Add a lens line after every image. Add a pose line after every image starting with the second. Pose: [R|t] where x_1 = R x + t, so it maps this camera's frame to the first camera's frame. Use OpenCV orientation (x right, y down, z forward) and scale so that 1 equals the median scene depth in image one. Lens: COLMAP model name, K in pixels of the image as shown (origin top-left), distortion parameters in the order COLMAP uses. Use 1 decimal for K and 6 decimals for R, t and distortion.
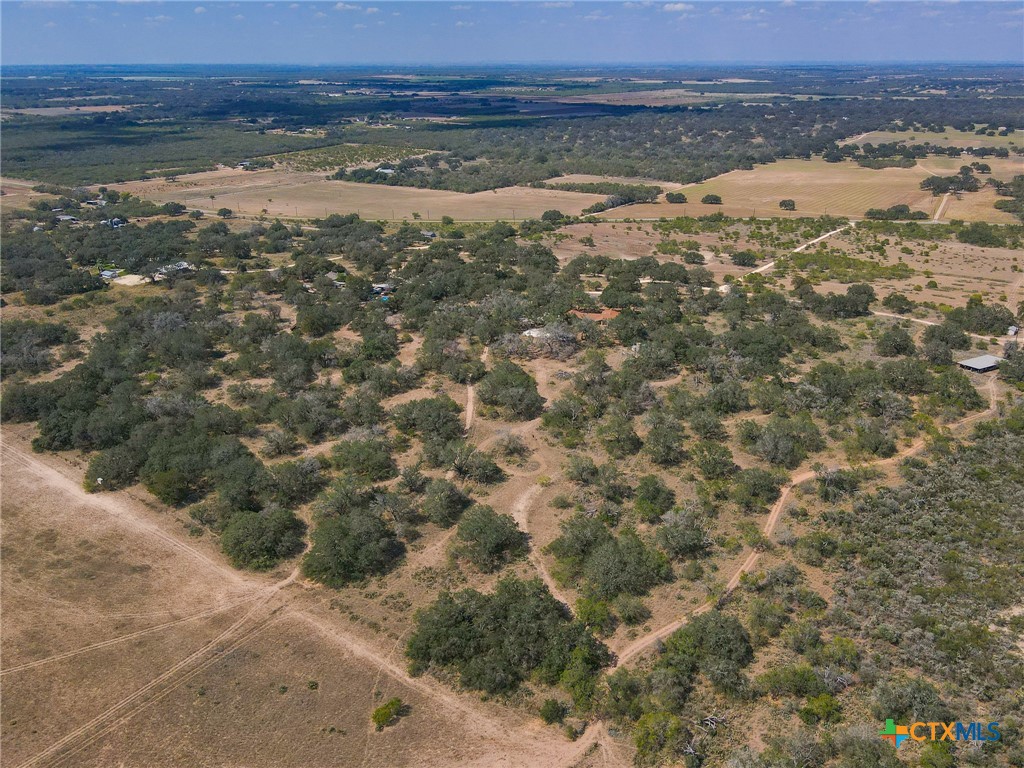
lens RADIAL K [[762.9, 0, 512.0], [0, 762.9, 384.0], [0, 0, 1]] dist [0.001908, 0.007027]
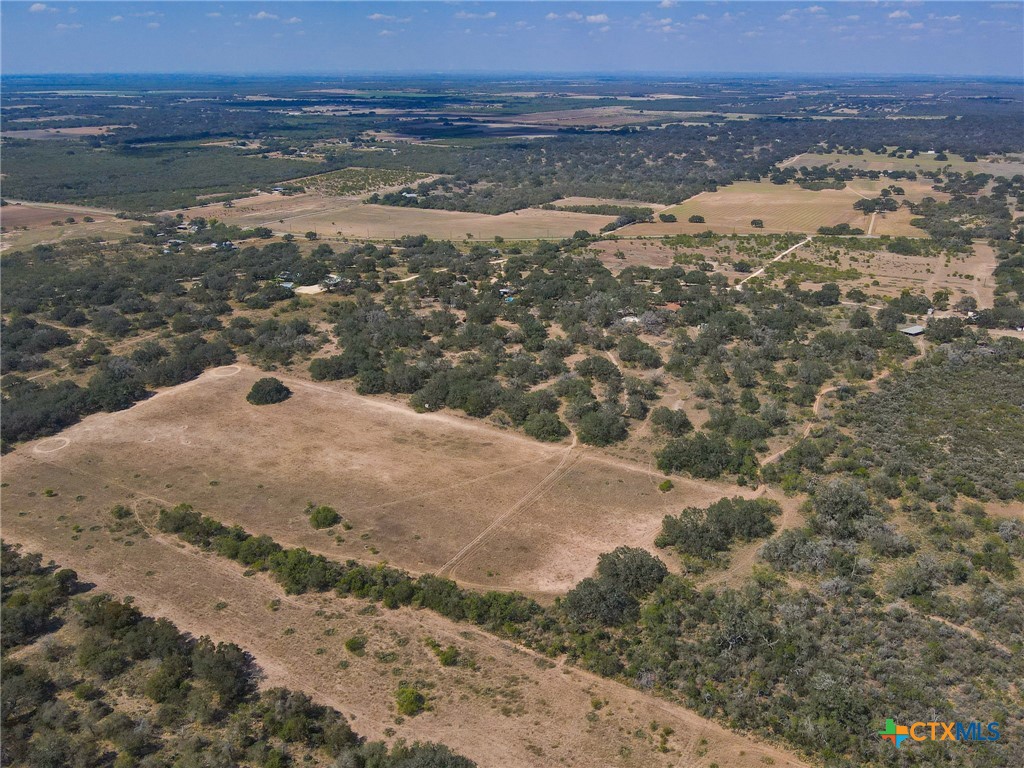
lens RADIAL K [[785.8, 0, 499.4], [0, 785.8, 382.8], [0, 0, 1]] dist [-0.013024, 0.000545]
pose [[0.996084, -0.028701, 0.083626, -0.210841], [0.030006, 0.999446, -0.014390, 0.042721], [-0.083167, 0.016843, 0.996393, -0.302419]]
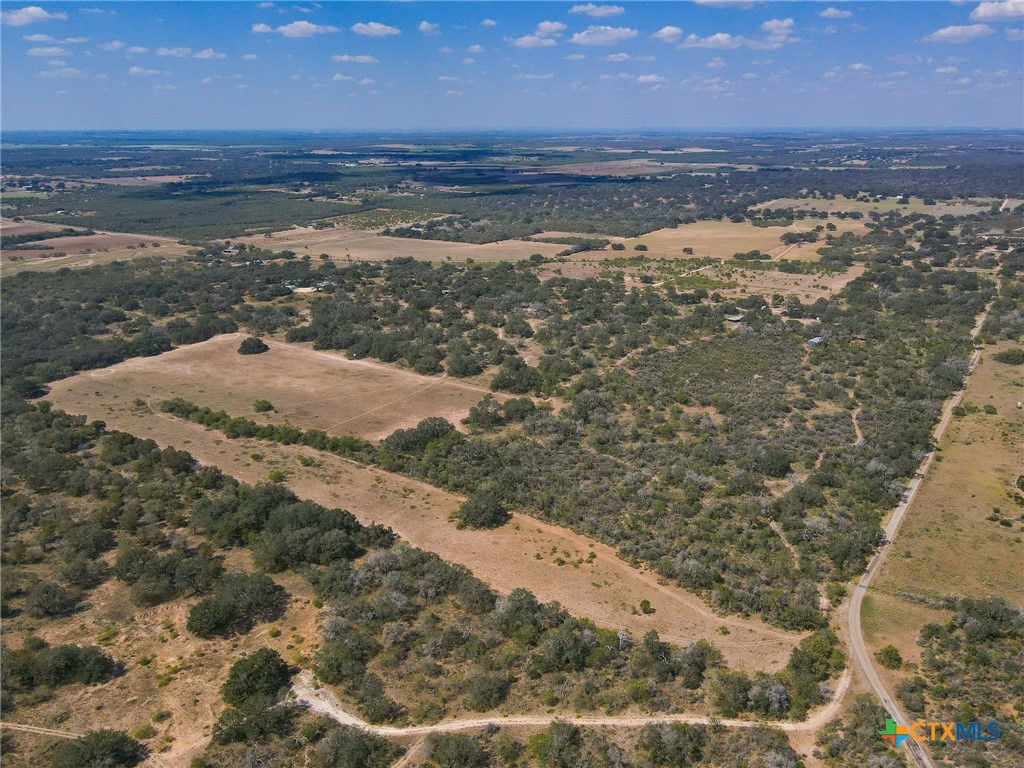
lens RADIAL K [[762.9, 0, 512.0], [0, 762.9, 384.0], [0, 0, 1]] dist [0.001908, 0.007027]
pose [[0.999791, -0.006108, 0.019511, -0.032008], [0.007454, 0.997541, -0.069686, 0.159877], [-0.019037, 0.069817, 0.997378, -0.591255]]
